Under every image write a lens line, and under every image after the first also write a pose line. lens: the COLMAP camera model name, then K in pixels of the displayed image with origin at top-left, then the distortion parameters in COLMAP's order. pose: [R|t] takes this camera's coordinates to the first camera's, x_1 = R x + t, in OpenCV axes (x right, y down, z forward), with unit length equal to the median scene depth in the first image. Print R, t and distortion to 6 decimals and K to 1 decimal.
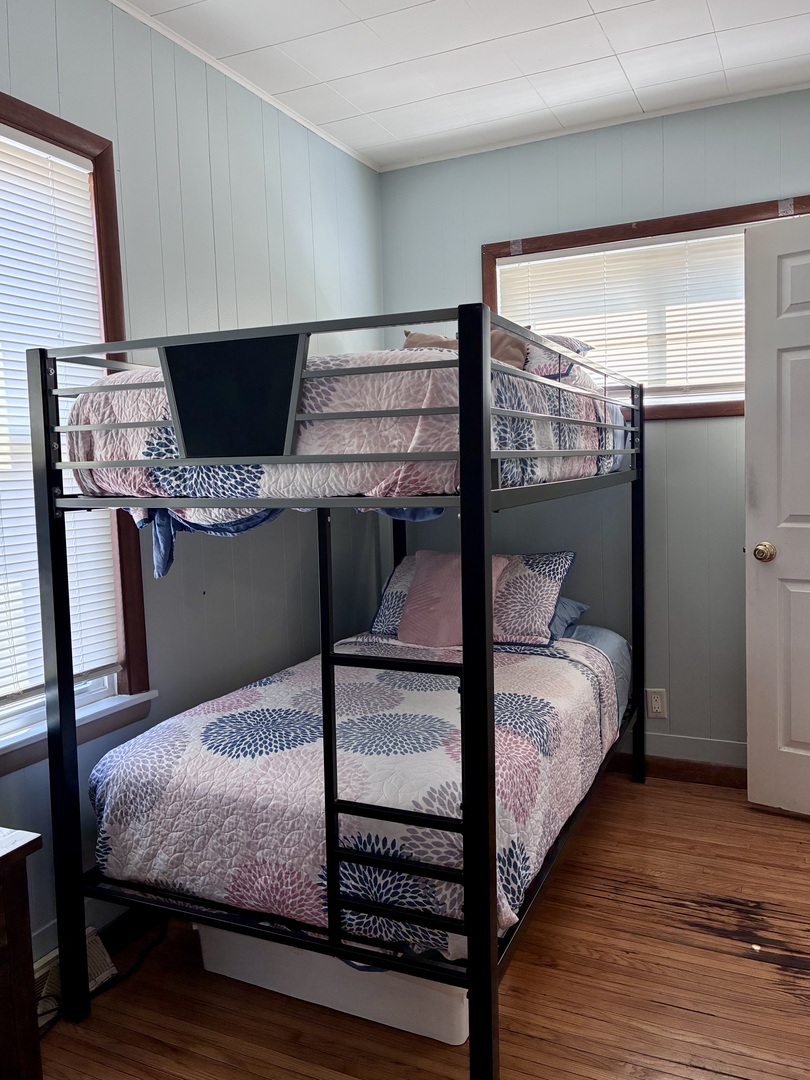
lens RADIAL K [[864.4, 0, 400.5], [0, 864.4, 535.4], [0, 0, 1]] dist [0.022720, -0.010855]
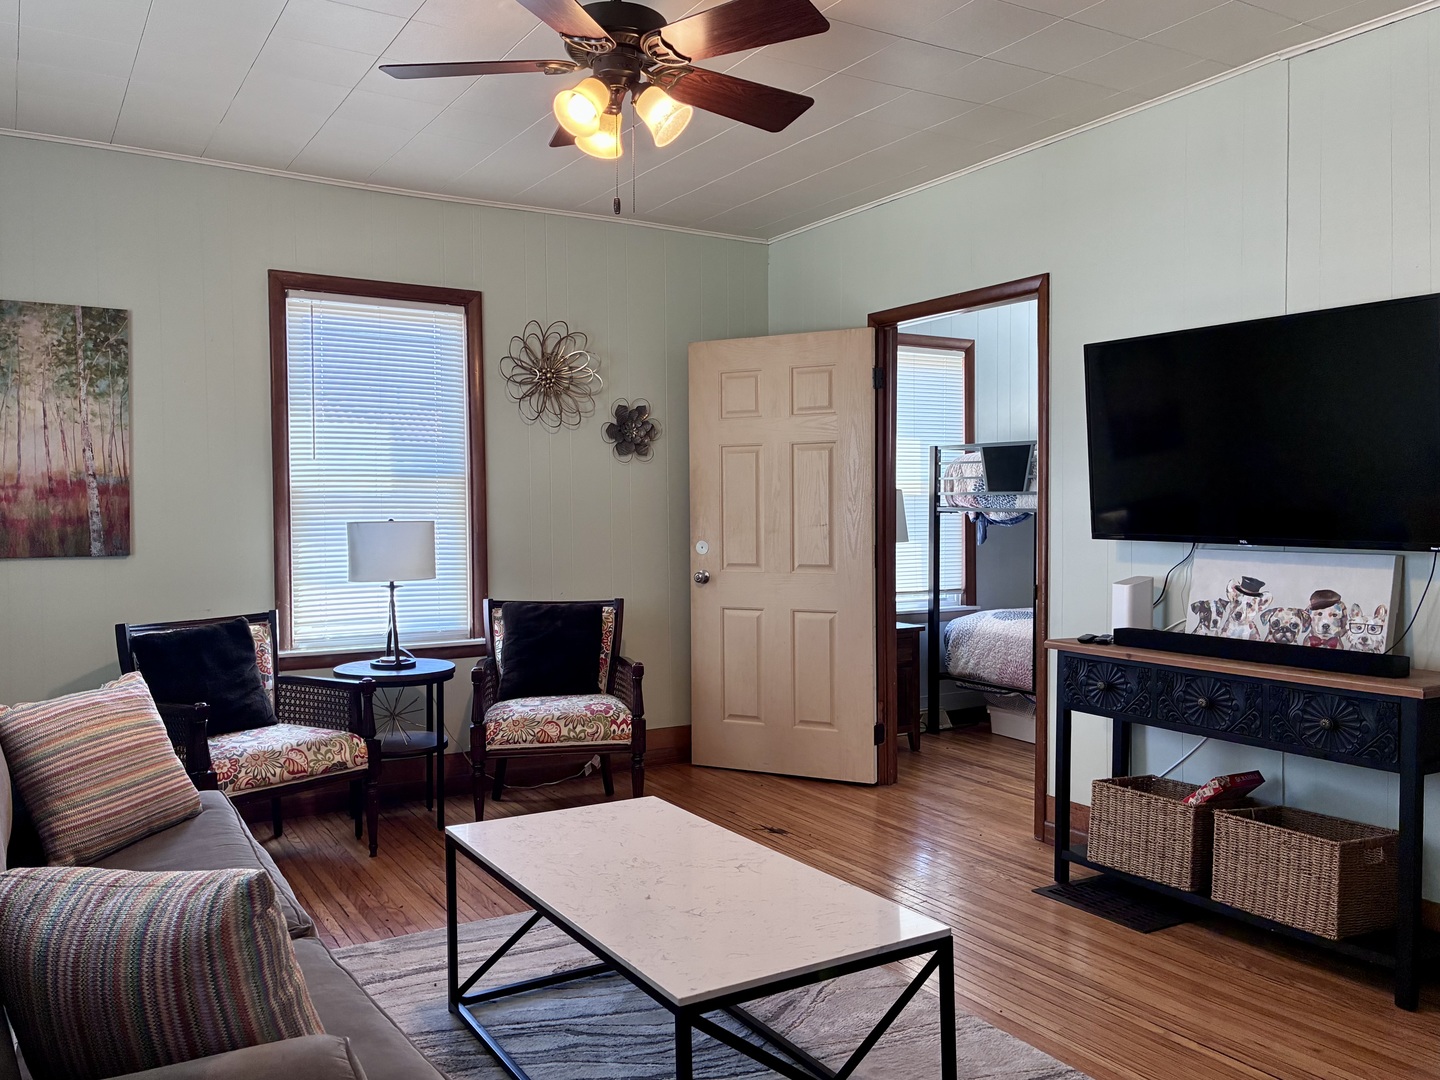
lens RADIAL K [[1152.5, 0, 702.4], [0, 1152.5, 542.2], [0, 0, 1]] dist [0.022720, -0.010855]
pose [[0.834161, 0.043896, -0.549772, 0.808276], [-0.061143, 0.998043, -0.013084, 0.133518], [0.548122, 0.044528, 0.835212, -1.991406]]
